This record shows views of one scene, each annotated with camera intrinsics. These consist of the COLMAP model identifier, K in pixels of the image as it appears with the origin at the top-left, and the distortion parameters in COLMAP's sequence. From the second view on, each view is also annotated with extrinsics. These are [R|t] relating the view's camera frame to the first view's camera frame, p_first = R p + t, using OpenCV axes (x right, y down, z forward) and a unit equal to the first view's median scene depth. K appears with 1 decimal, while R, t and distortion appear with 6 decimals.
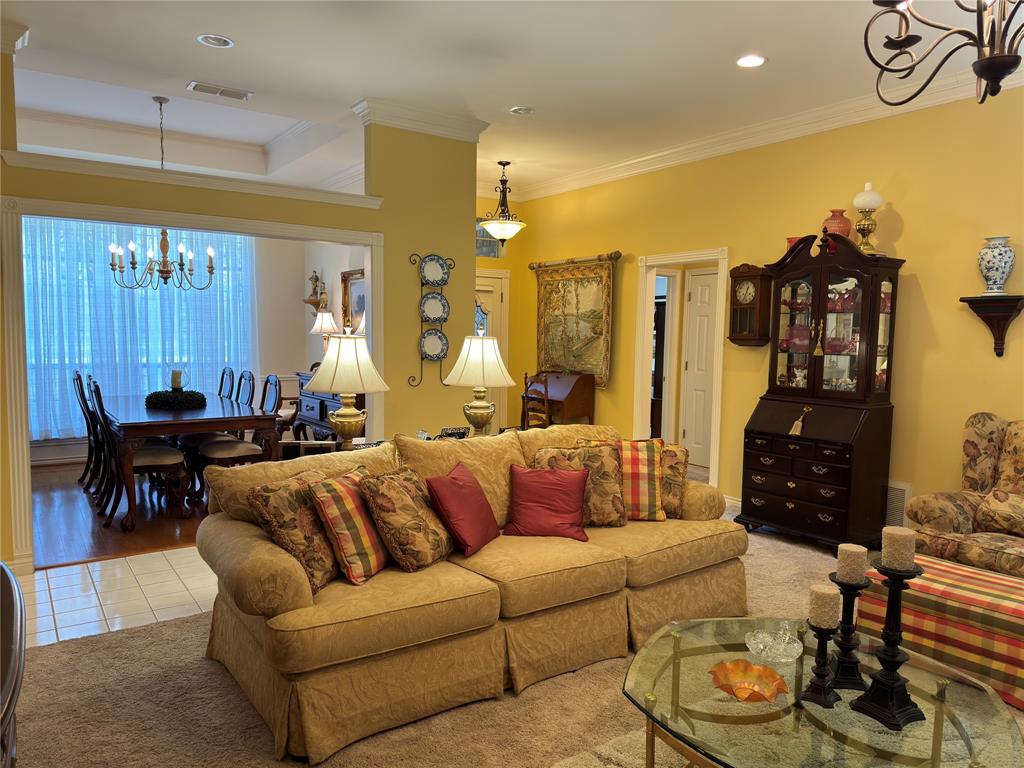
lens RADIAL K [[714.9, 0, 508.0], [0, 714.9, 393.6], [0, 0, 1]] dist [0.093649, -0.106013]
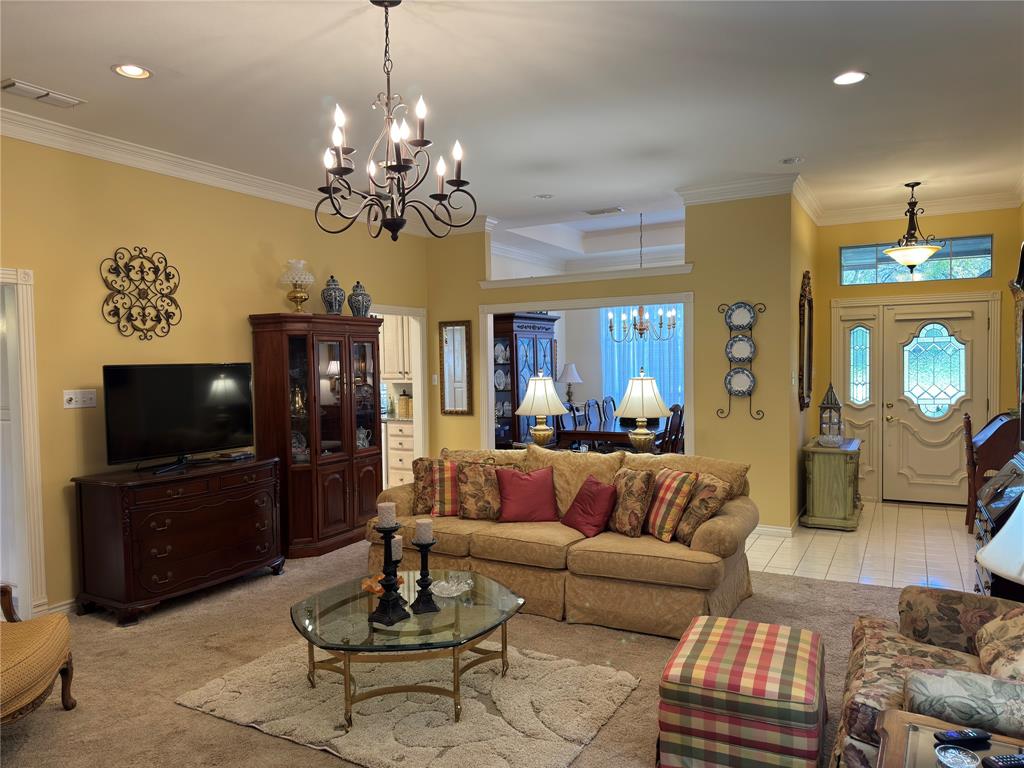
lens RADIAL K [[724.1, 0, 513.0], [0, 724.1, 387.2], [0, 0, 1]] dist [0.033634, -0.031017]
pose [[0.422048, 0.012702, -0.906485, 0.723189], [-0.055486, 0.998389, -0.011844, -0.024843], [0.904874, 0.055296, 0.422073, 0.182506]]
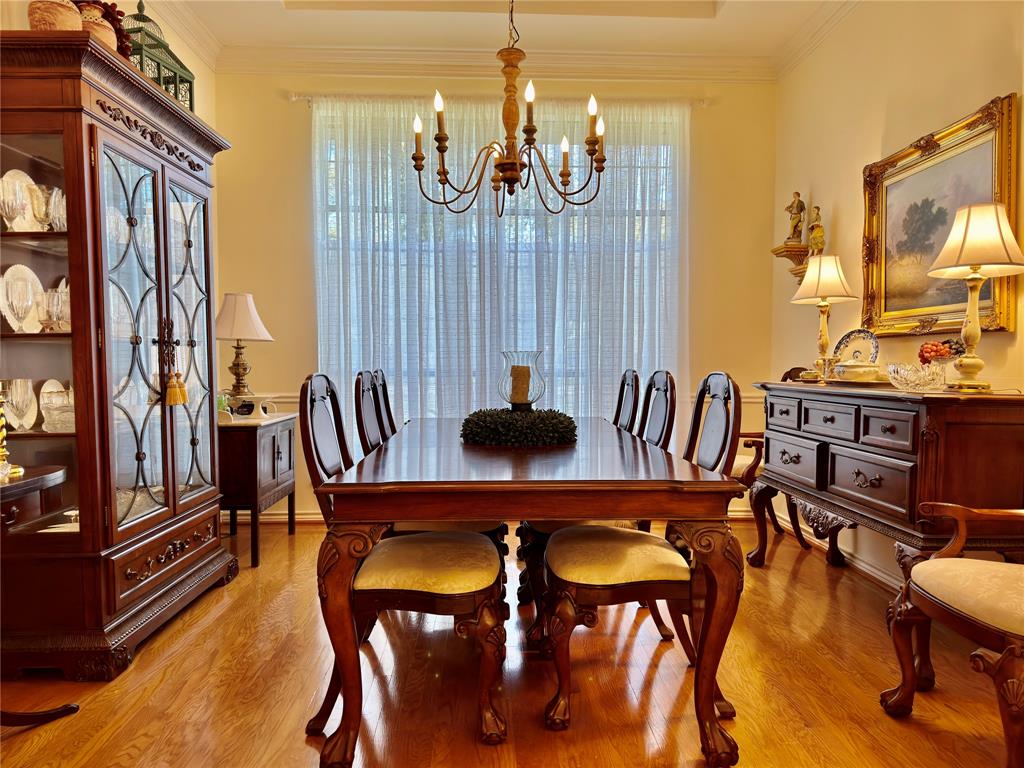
lens RADIAL K [[724.1, 0, 513.0], [0, 724.1, 387.2], [0, 0, 1]] dist [0.033634, -0.031017]
pose [[0.839976, 0.003109, -0.542614, -0.204026], [-0.035298, 0.998179, -0.048923, 0.004928], [0.541474, 0.060247, 0.838556, 0.602504]]
